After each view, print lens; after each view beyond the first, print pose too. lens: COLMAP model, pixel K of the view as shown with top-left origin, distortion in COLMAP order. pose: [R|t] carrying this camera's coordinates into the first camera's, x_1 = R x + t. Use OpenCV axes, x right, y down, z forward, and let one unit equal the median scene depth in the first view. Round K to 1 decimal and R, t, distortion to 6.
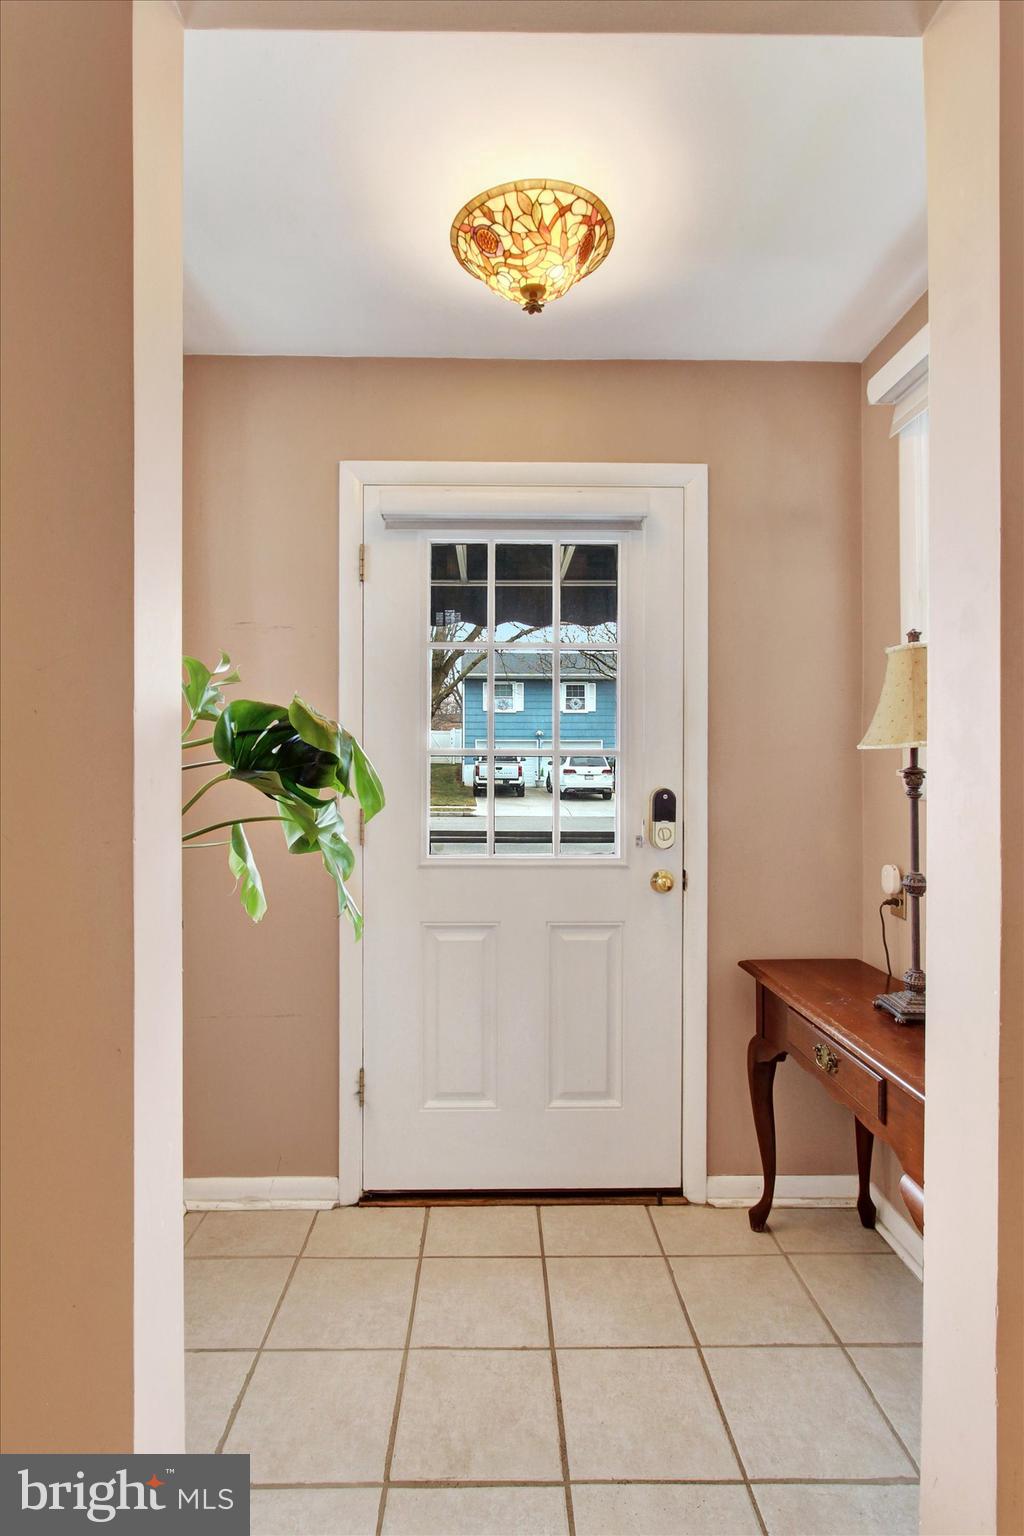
lens RADIAL K [[728.4, 0, 512.0], [0, 728.4, 768.0], [0, 0, 1]] dist [0.003030, -0.005590]
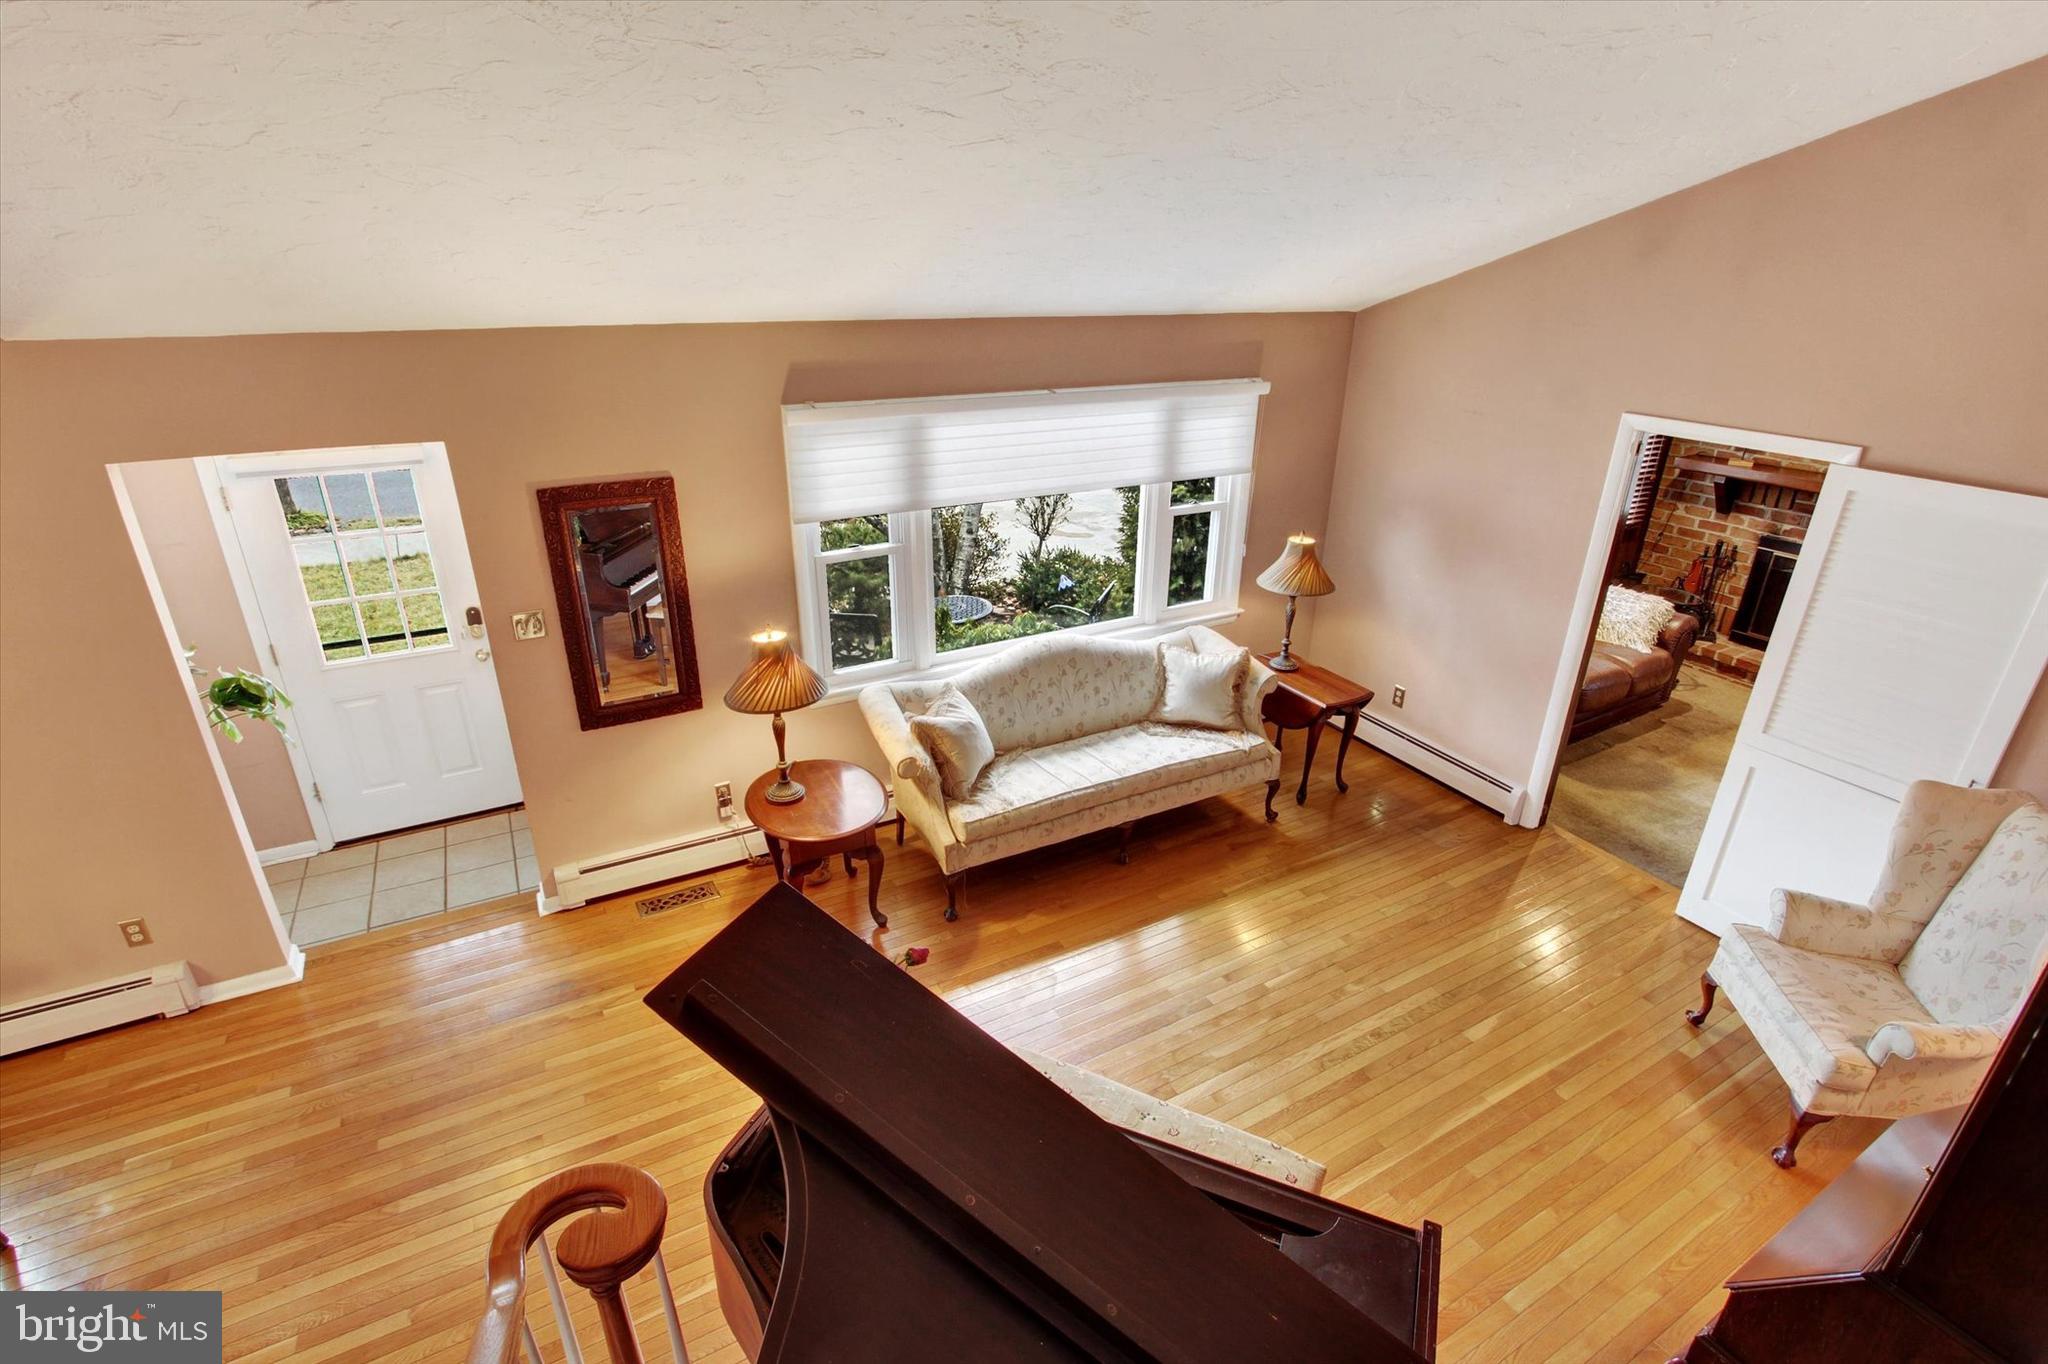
lens RADIAL K [[971.2, 0, 1024.0], [0, 971.2, 682.0], [0, 0, 1]] dist [0.003030, -0.005590]
pose [[0.887941, -0.176031, 0.424940, 0.367161], [-0.005616, 0.919650, 0.392699, -0.745014], [-0.459923, -0.351080, 0.815606, -1.621506]]
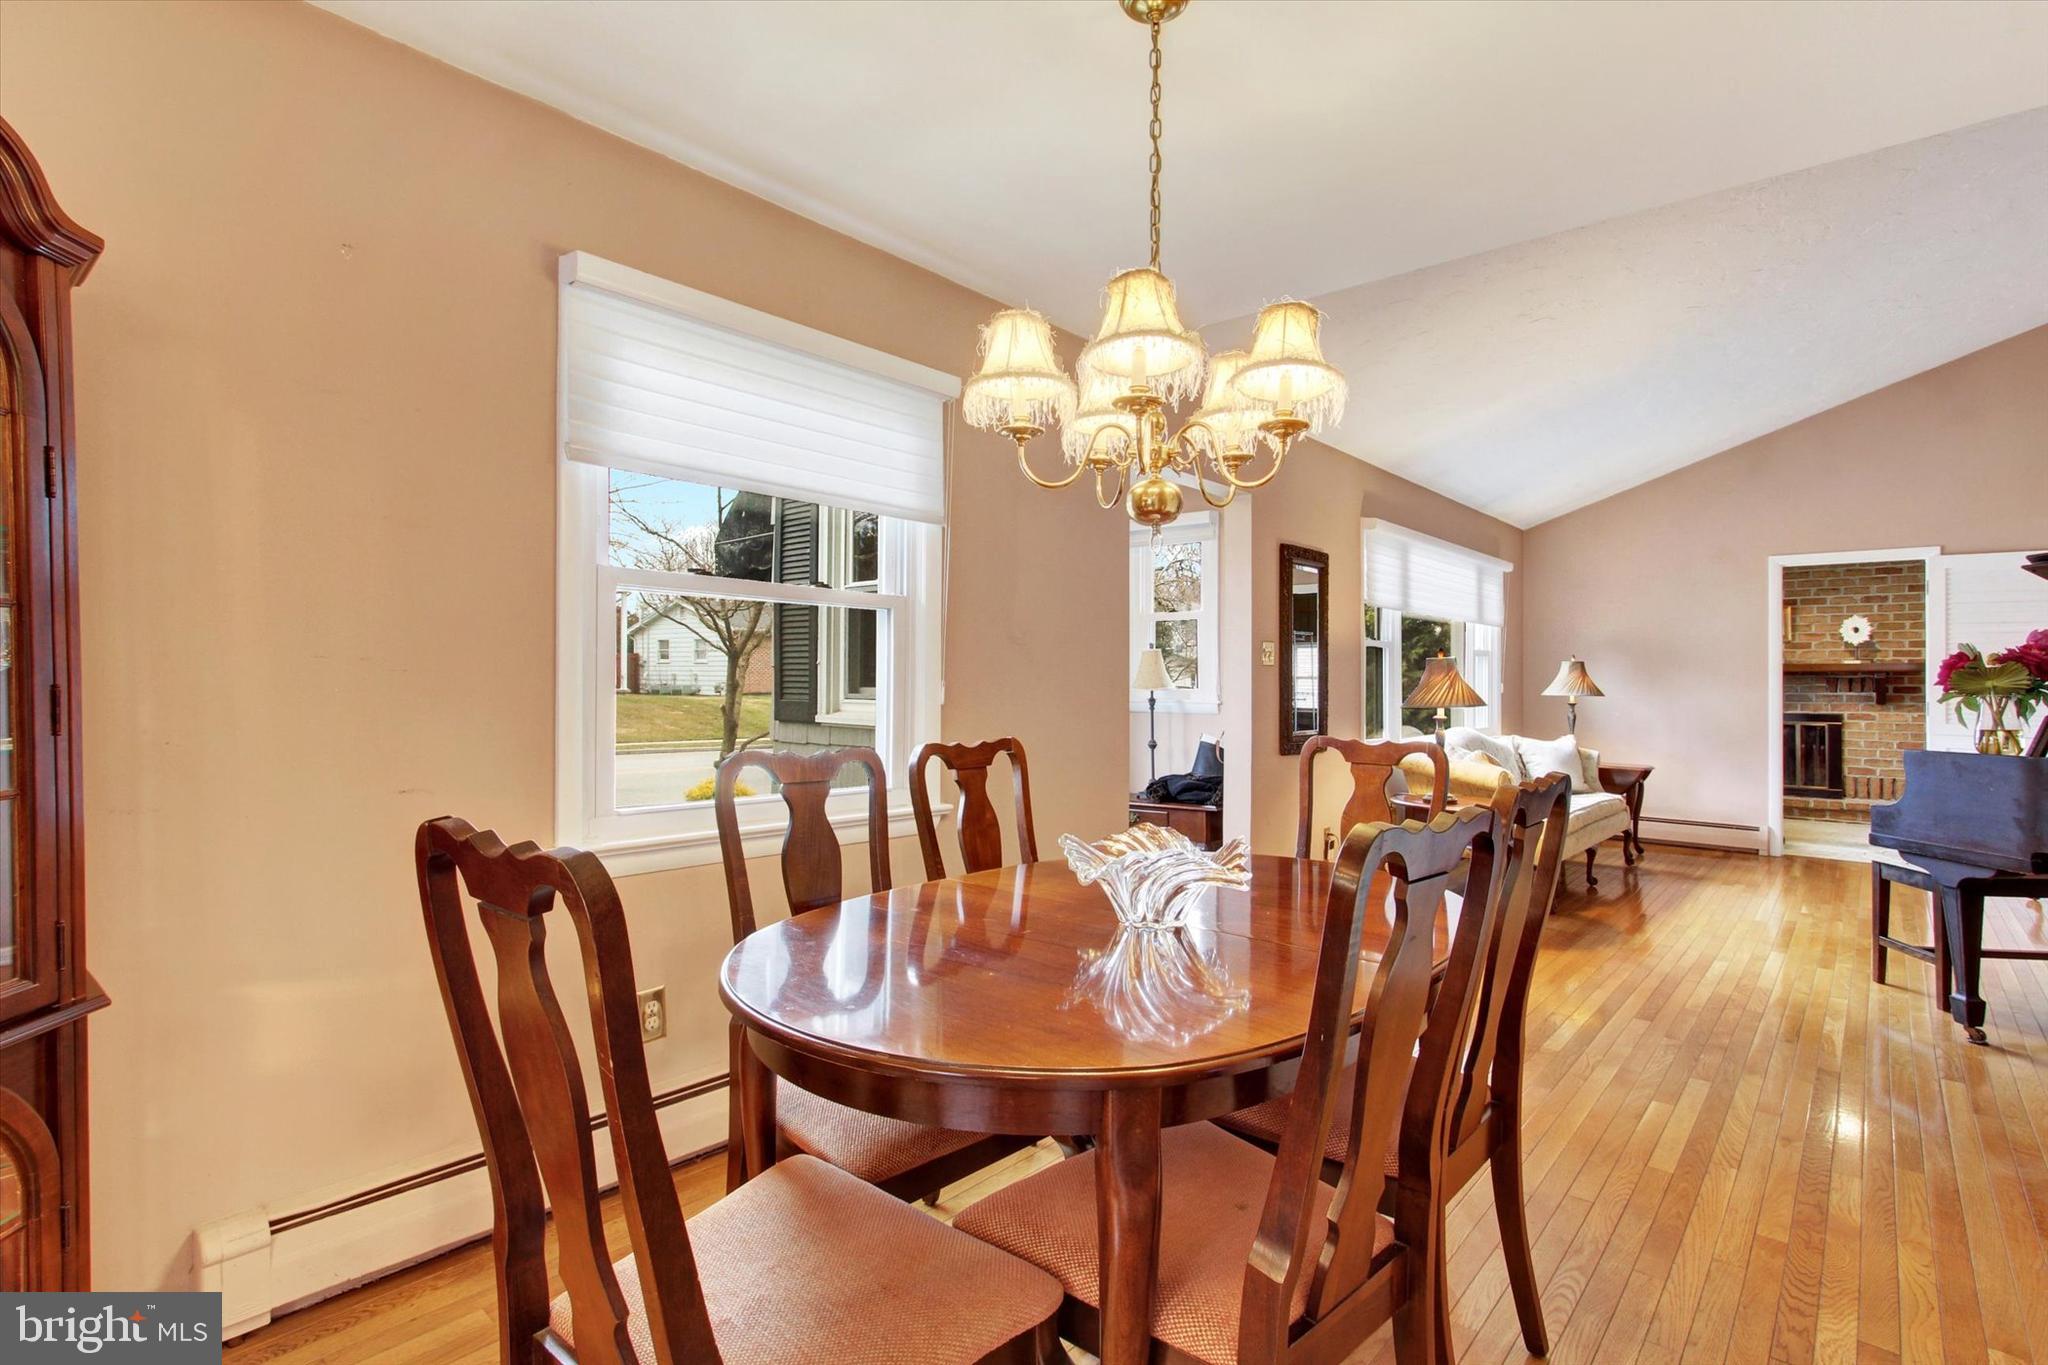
lens RADIAL K [[971.2, 0, 1024.0], [0, 971.2, 682.5], [0, 0, 1]] dist [0.003030, -0.005590]
pose [[0.685264, 0.004487, 0.728281, -1.683436], [0.008109, 0.999872, -0.013790, -0.006569], [-0.728250, 0.015356, 0.685140, -0.726990]]
